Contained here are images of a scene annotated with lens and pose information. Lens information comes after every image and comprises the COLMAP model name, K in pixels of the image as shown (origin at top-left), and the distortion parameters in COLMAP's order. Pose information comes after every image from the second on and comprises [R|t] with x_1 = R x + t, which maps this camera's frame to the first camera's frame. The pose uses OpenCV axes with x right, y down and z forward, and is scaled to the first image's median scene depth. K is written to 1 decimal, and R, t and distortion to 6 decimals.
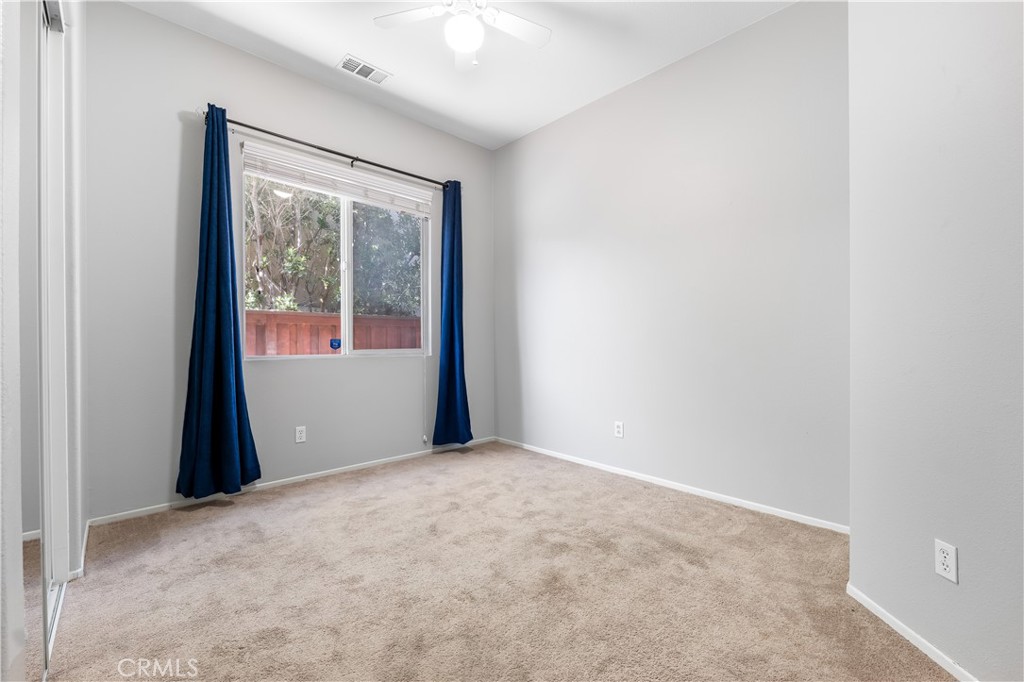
lens RADIAL K [[421.3, 0, 513.5], [0, 421.3, 337.8], [0, 0, 1]] dist [-0.004047, -0.000393]
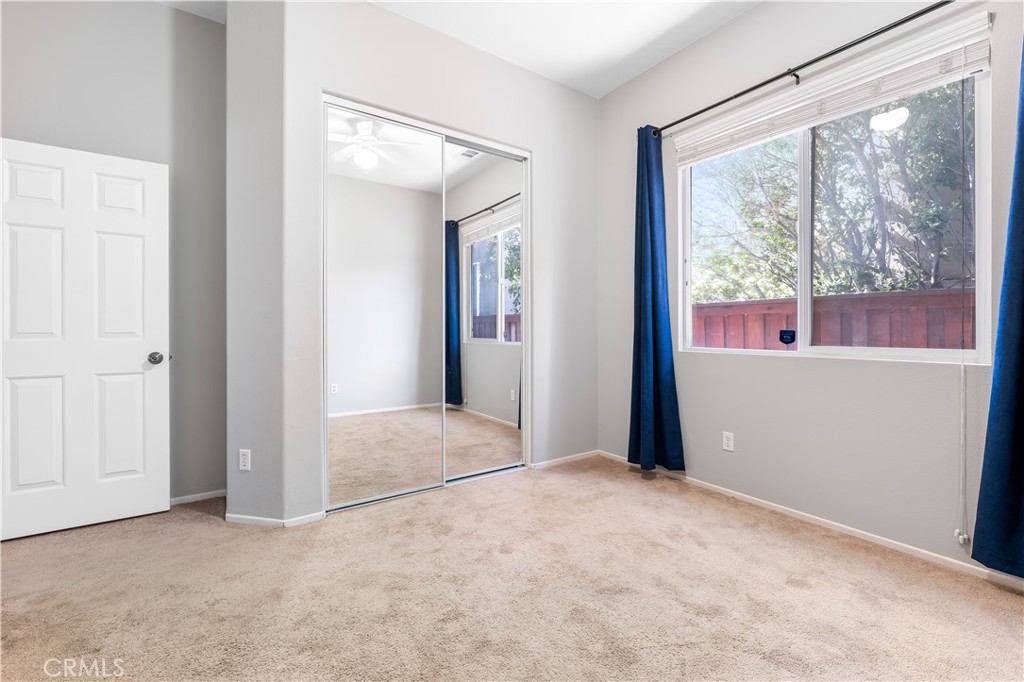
lens RADIAL K [[421.3, 0, 502.2], [0, 421.3, 329.2], [0, 0, 1]] dist [-0.004047, -0.000393]
pose [[-0.146878, -0.002420, -0.989152, 0.469958], [0.005055, 0.999982, -0.003197, 0.001712], [0.989142, -0.005470, -0.146863, 0.764434]]
